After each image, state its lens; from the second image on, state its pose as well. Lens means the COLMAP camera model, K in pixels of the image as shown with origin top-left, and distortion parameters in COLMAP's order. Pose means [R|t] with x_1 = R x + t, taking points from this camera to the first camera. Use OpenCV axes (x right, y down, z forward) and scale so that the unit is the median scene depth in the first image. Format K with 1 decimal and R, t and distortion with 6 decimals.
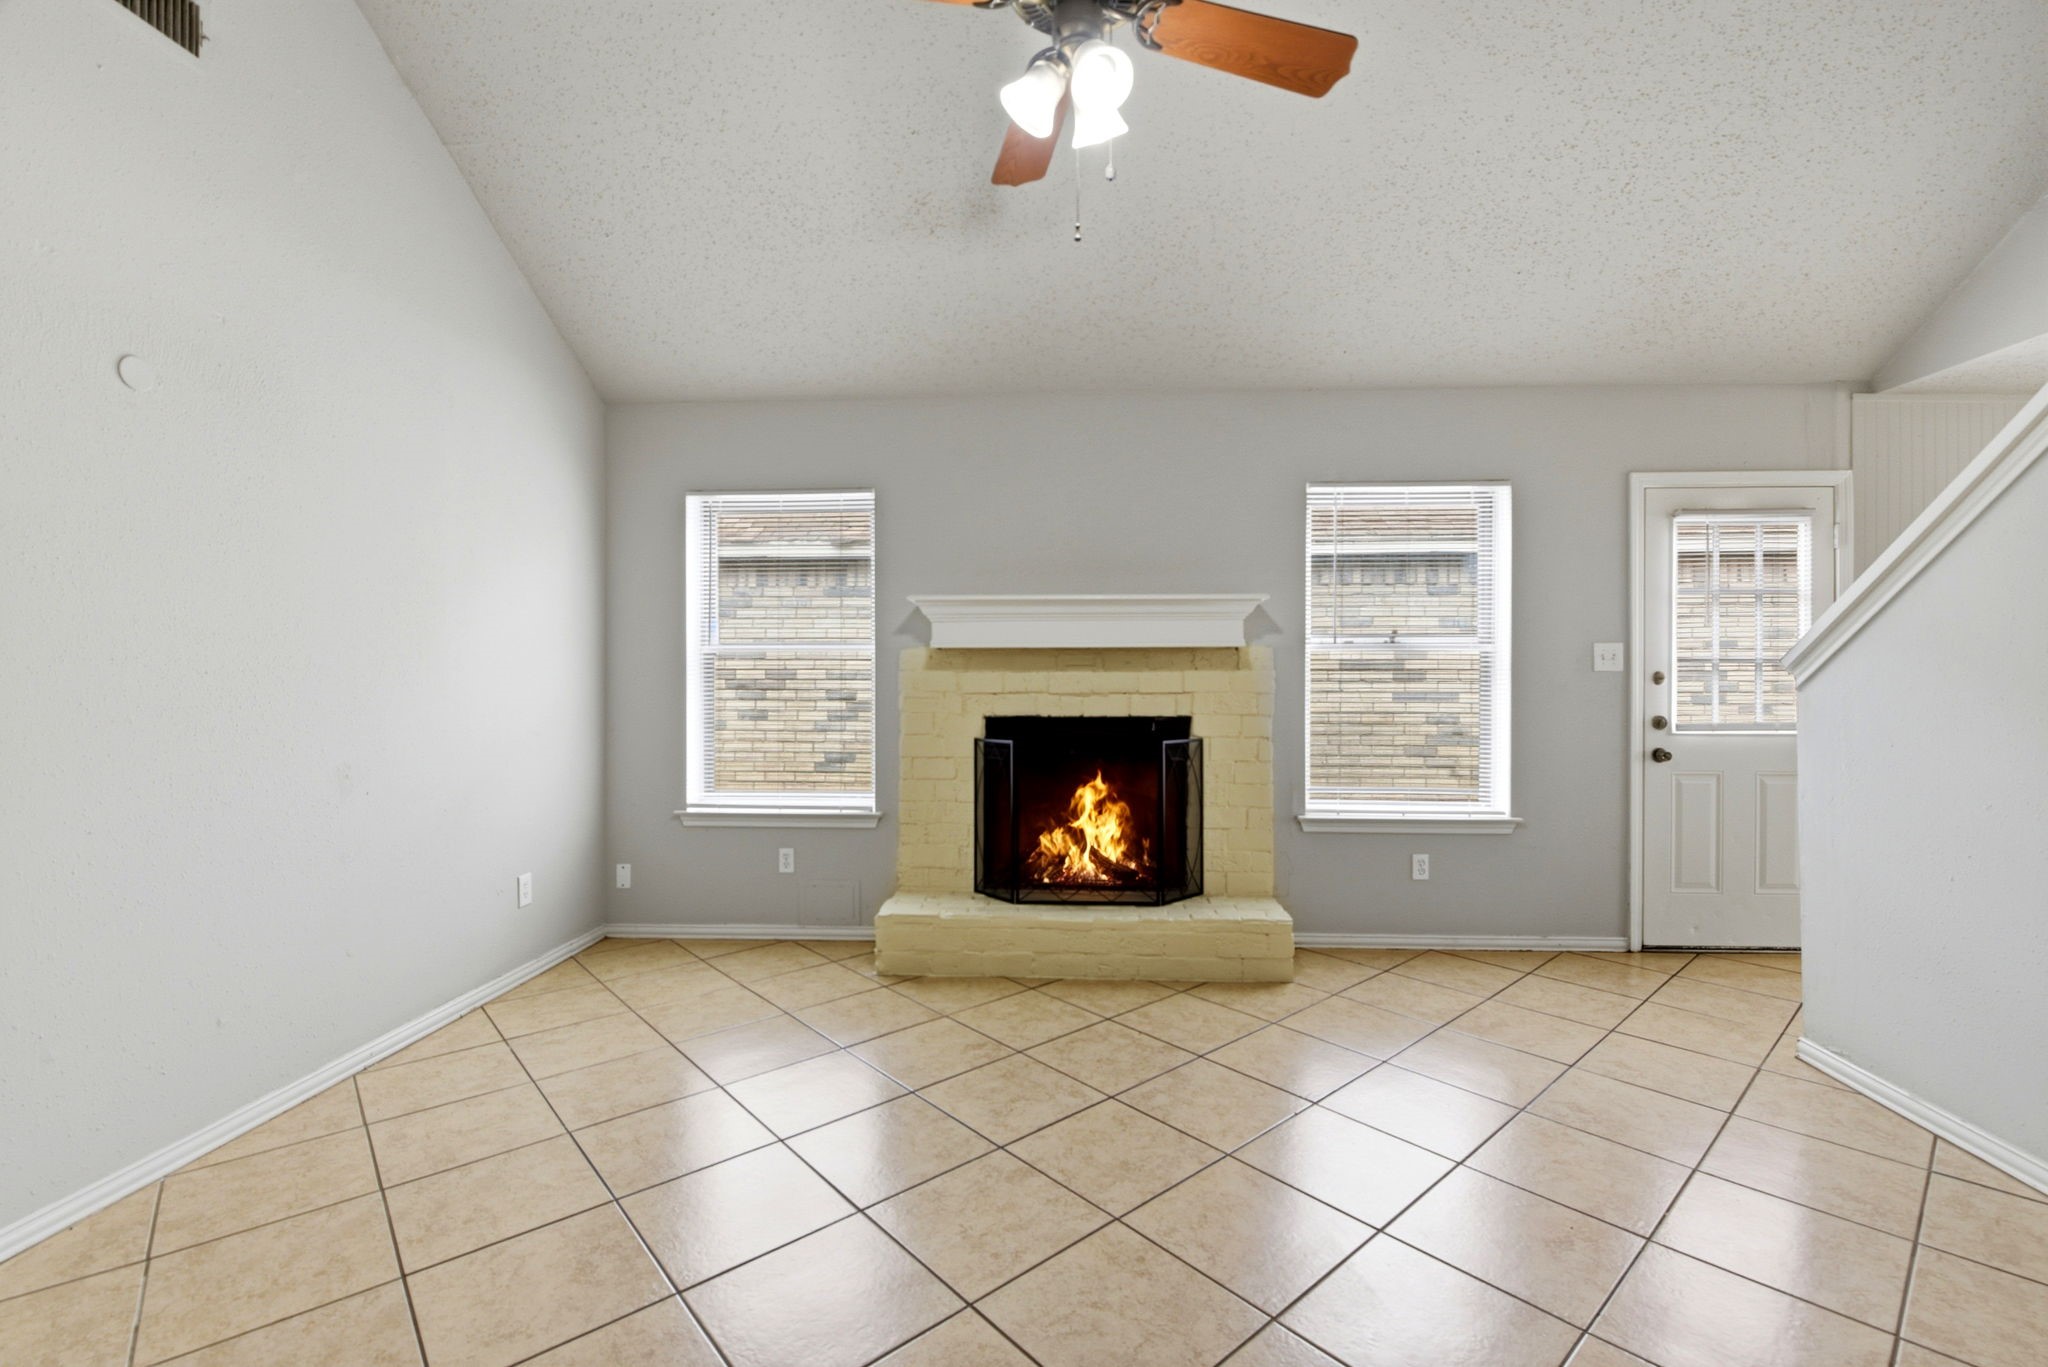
lens RADIAL K [[888.0, 0, 1026.8], [0, 888.0, 669.2], [0, 0, 1]] dist [0.000627, -0.010815]
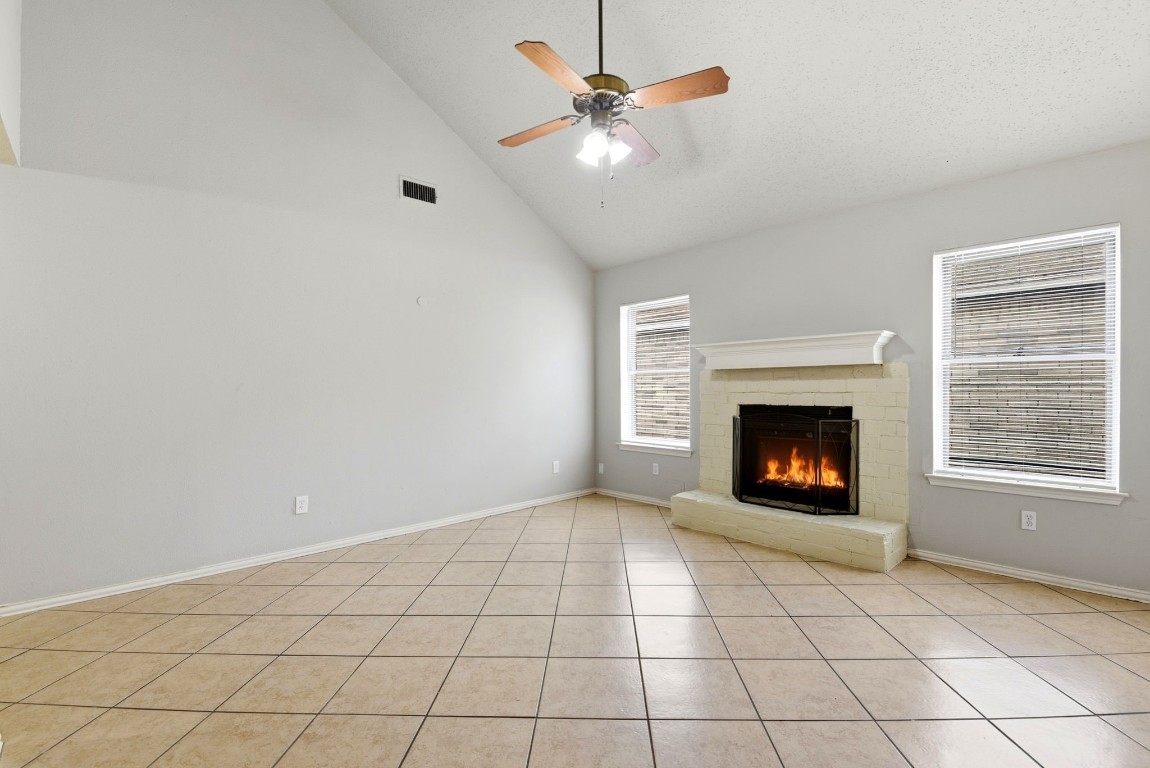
lens RADIAL K [[502.9, 0, 584.4], [0, 502.9, 385.2], [0, 0, 1]] dist [0.000344, -0.010921]
pose [[0.731618, -0.007925, -0.681668, 0.460723], [0.010101, 0.999949, -0.000783, 0.009298], [0.681640, -0.006313, 0.731661, -0.021240]]
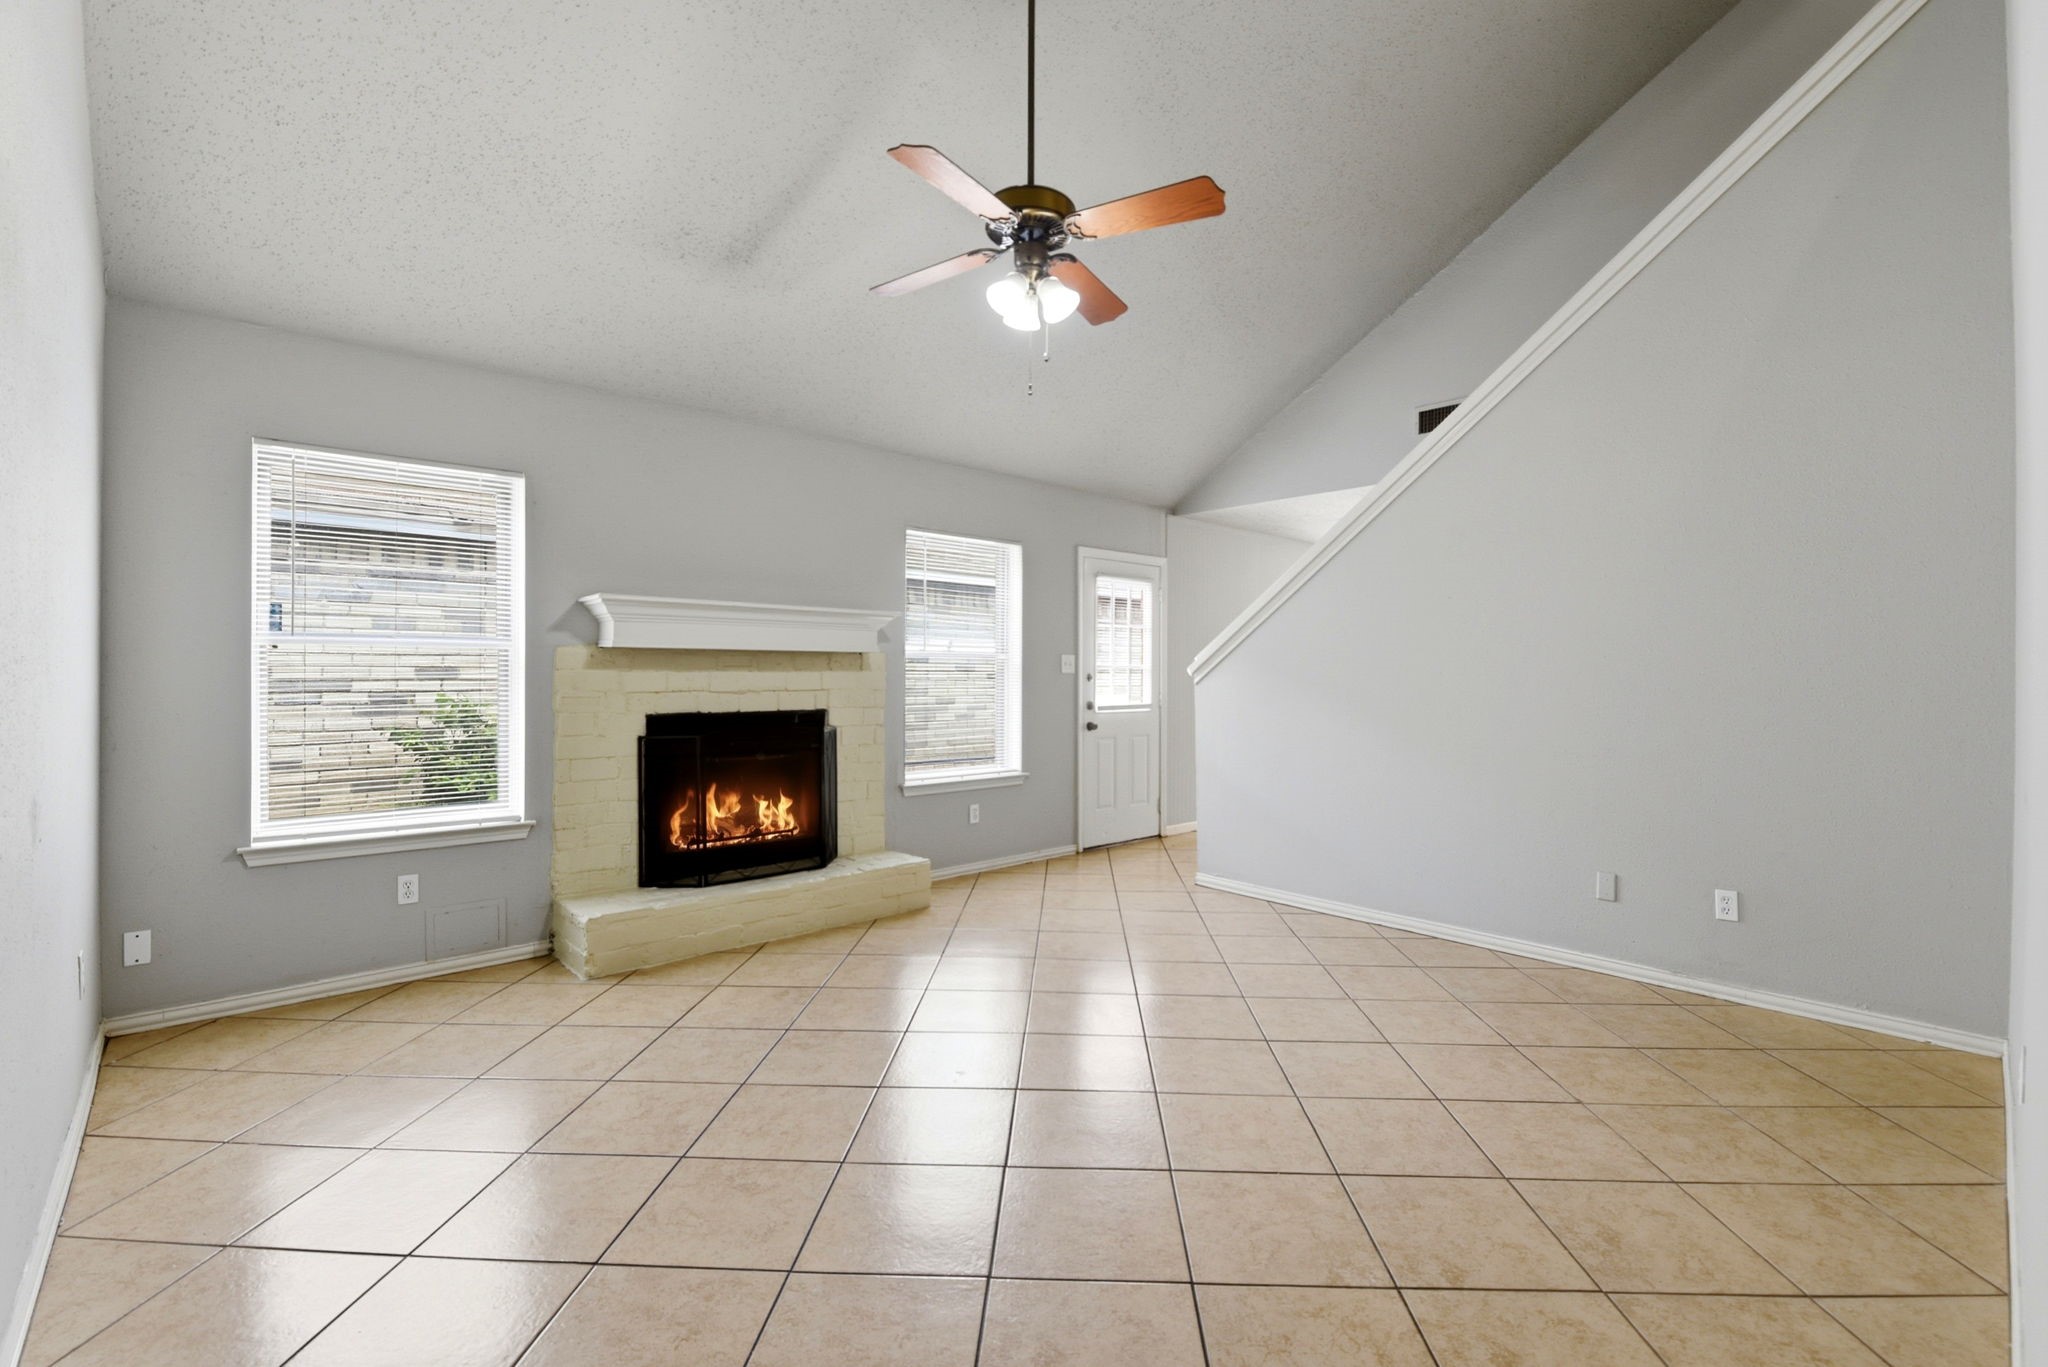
lens RADIAL K [[888.0, 0, 1026.8], [0, 888.0, 669.2], [0, 0, 1]] dist [0.000627, -0.010815]
pose [[0.698181, 0.007706, 0.715880, -0.485730], [-0.008018, 0.999964, -0.002944, 0.000378], [-0.715876, -0.003684, 0.698218, -0.026217]]
